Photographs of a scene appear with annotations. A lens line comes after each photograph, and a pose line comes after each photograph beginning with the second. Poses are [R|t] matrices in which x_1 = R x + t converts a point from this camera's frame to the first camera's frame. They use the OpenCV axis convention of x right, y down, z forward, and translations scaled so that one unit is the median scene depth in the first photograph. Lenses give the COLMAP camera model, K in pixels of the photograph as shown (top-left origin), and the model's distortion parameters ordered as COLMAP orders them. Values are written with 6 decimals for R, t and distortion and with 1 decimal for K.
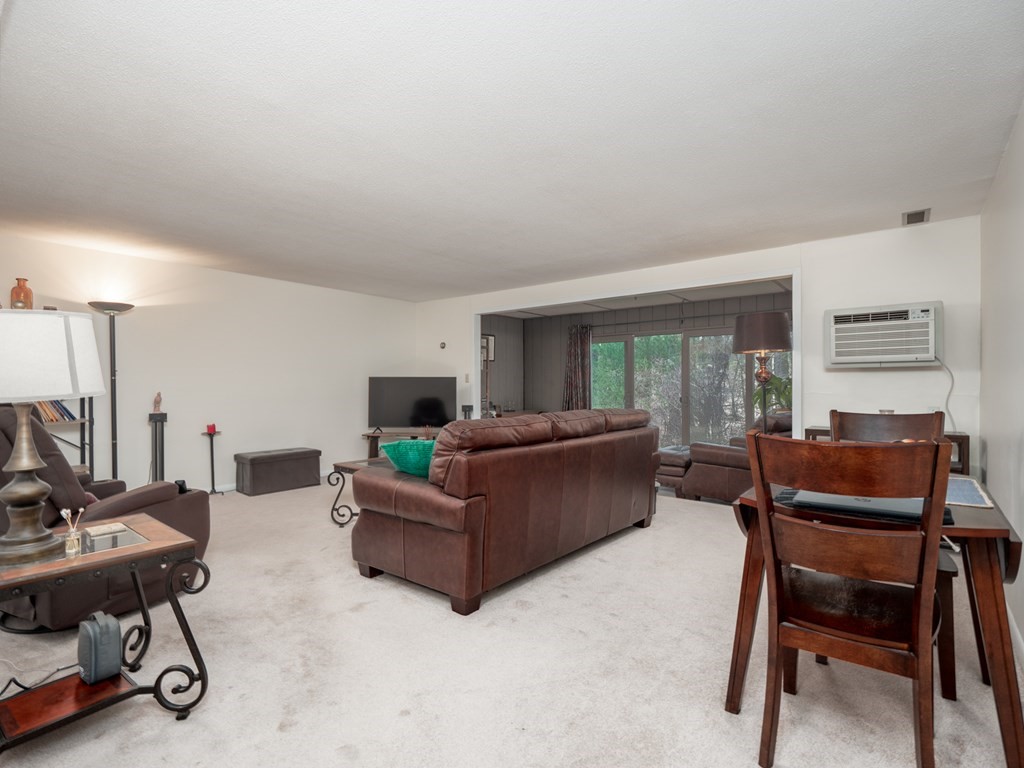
lens RADIAL K [[500.0, 0, 509.3], [0, 500.0, 383.1], [0, 0, 1]] dist [-0.010037, -0.004170]
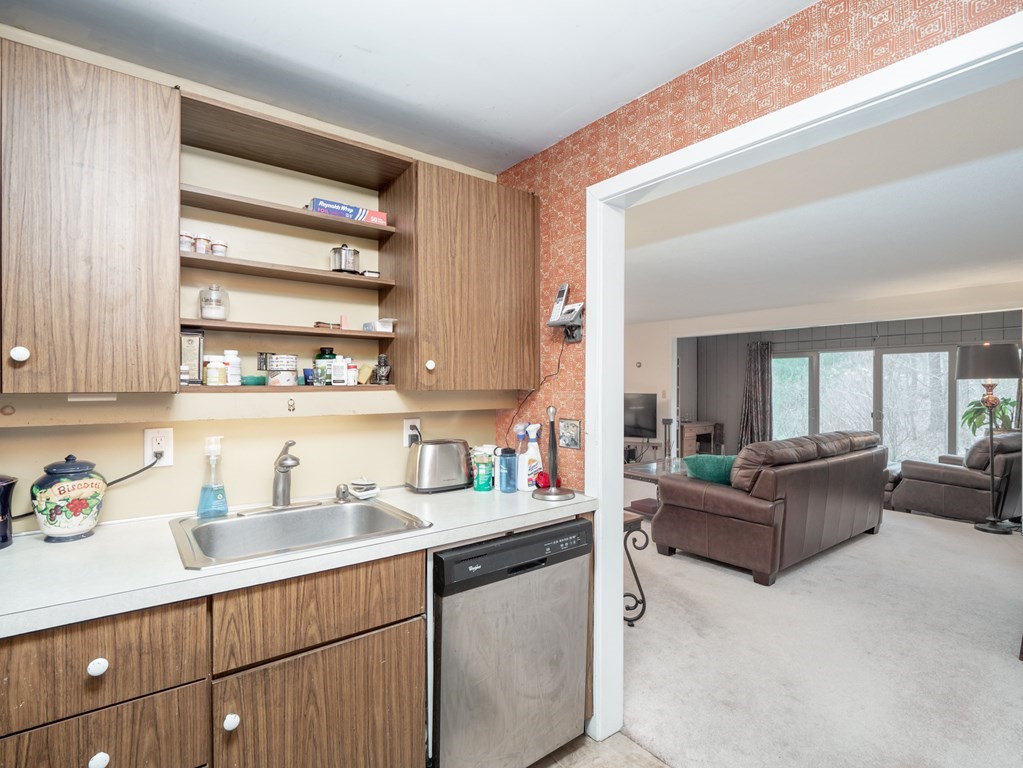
lens RADIAL K [[499.5, 0, 509.9], [0, 499.5, 387.3], [0, 0, 1]] dist [-0.010037, -0.004170]
pose [[0.975267, 0.006559, -0.220934, -0.315337], [-0.005195, 0.999964, 0.006752, -0.056072], [0.220970, -0.005437, 0.975265, -0.317547]]
